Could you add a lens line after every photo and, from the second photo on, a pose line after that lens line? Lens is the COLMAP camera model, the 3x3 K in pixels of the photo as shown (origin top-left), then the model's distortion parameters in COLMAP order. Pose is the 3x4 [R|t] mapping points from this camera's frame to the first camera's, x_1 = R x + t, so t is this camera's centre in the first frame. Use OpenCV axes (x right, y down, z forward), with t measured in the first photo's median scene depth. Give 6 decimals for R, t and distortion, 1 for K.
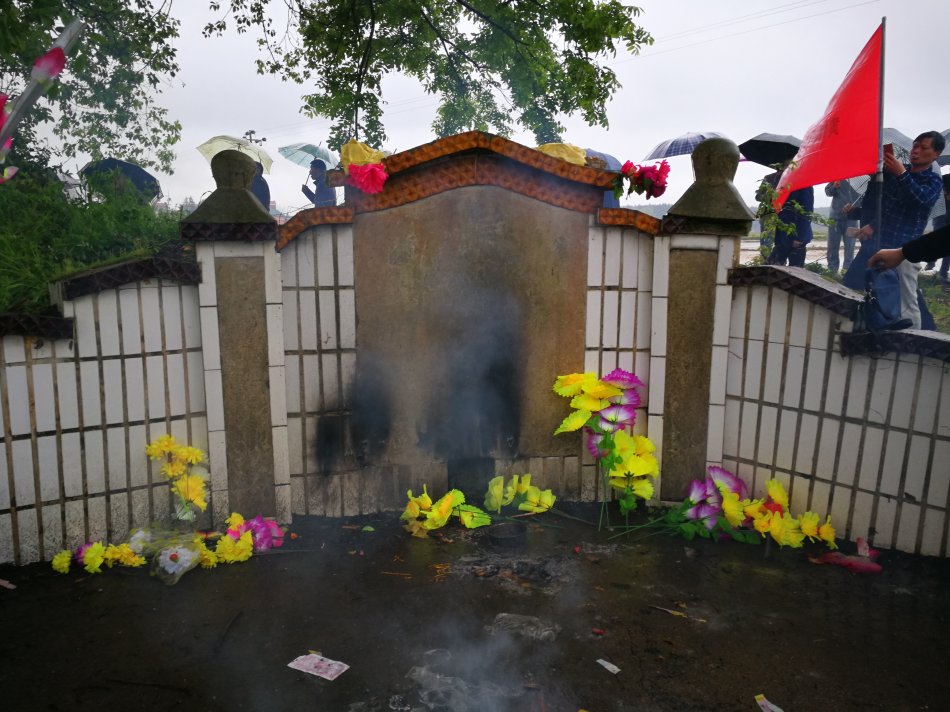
lens RADIAL K [[750.9, 0, 474.6], [0, 750.9, 354.5], [0, 0, 1]] dist [0.001562, -0.003957]
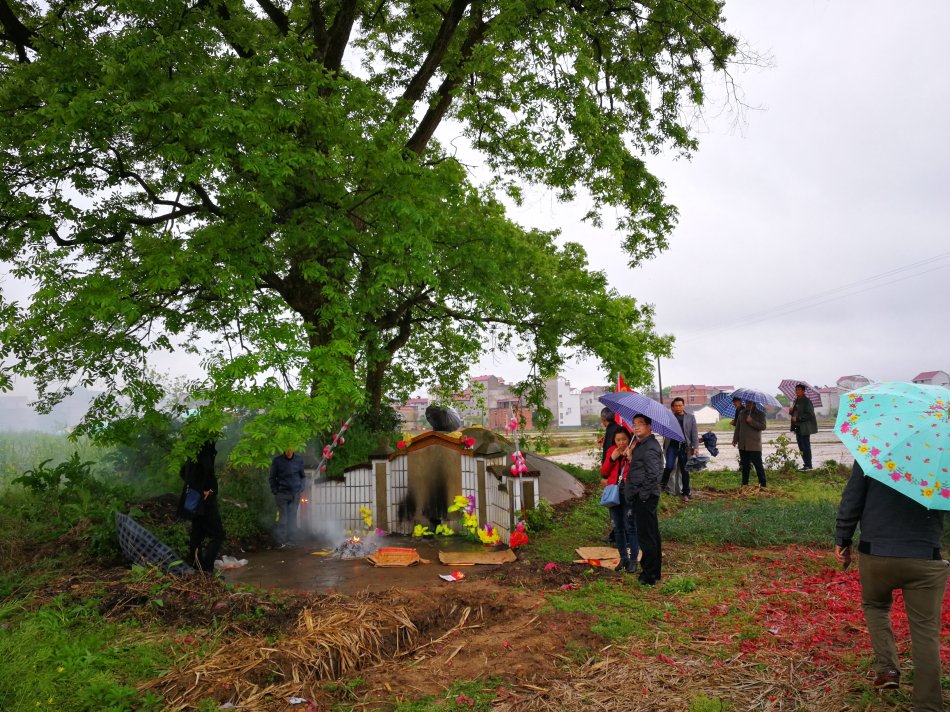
lens RADIAL K [[750.9, 0, 474.6], [0, 750.9, 354.5], [0, 0, 1]] dist [0.001562, -0.003957]
pose [[0.845727, -0.064823, -0.529663, 2.206232], [-0.055441, 0.976548, -0.208039, 0.111005], [0.530728, 0.205309, 0.822299, -2.100230]]
